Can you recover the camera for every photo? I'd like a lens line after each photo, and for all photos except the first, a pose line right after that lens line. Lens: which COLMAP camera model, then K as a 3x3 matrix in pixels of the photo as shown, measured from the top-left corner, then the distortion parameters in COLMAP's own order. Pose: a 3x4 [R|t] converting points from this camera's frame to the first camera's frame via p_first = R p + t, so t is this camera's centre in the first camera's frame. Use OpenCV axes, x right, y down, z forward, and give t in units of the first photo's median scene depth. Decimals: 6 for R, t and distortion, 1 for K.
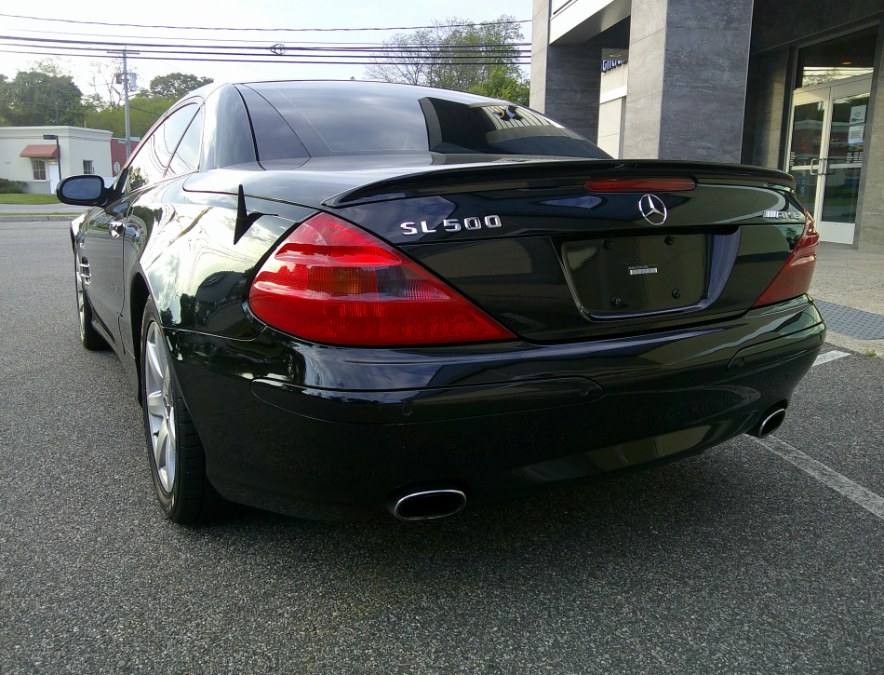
lens RADIAL K [[744.2, 0, 442.0], [0, 744.2, 337.3], [0, 0, 1]] dist [0.046282, -0.126098]
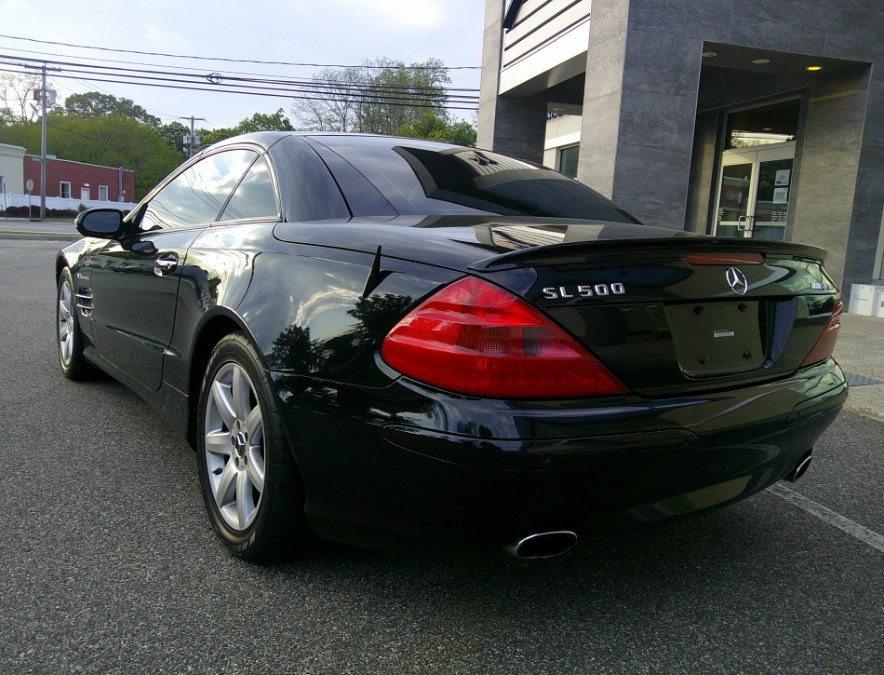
lens RADIAL K [[743.8, 0, 440.3], [0, 743.8, 343.6], [0, 0, 1]] dist [-0.003019, -0.021680]
pose [[0.993288, 0.028474, 0.112105, -0.066819], [-0.024388, 0.998993, -0.037649, -0.005240], [-0.113064, 0.034662, 0.992983, -0.015207]]
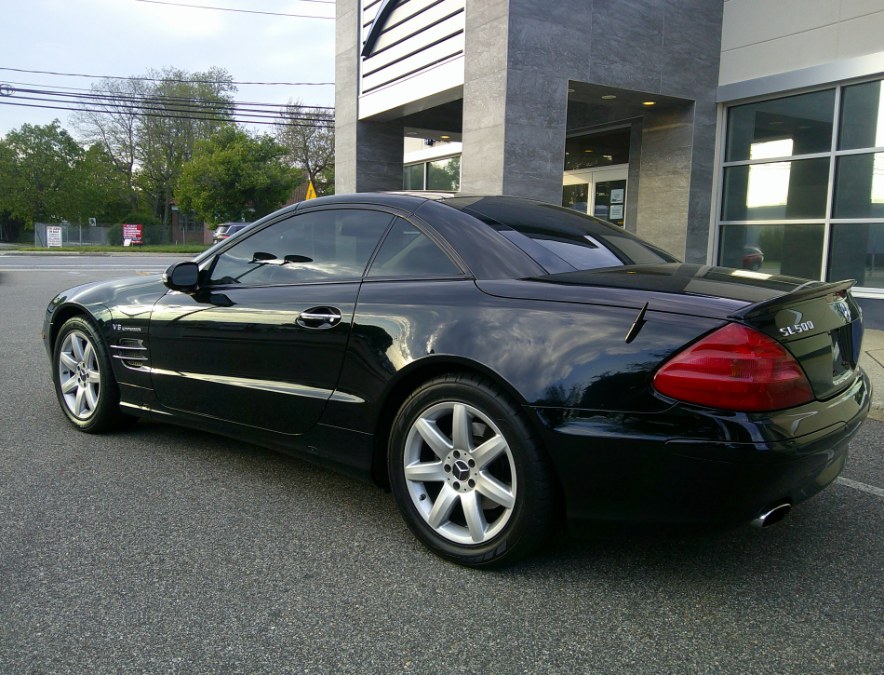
lens RADIAL K [[743.4, 0, 435.7], [0, 743.4, 341.4], [0, 0, 1]] dist [0.065713, -0.141321]
pose [[0.927633, -0.034766, 0.371872, -0.251169], [0.057334, 0.997112, -0.049800, -0.017896], [-0.369067, 0.067517, 0.926947, -0.032426]]
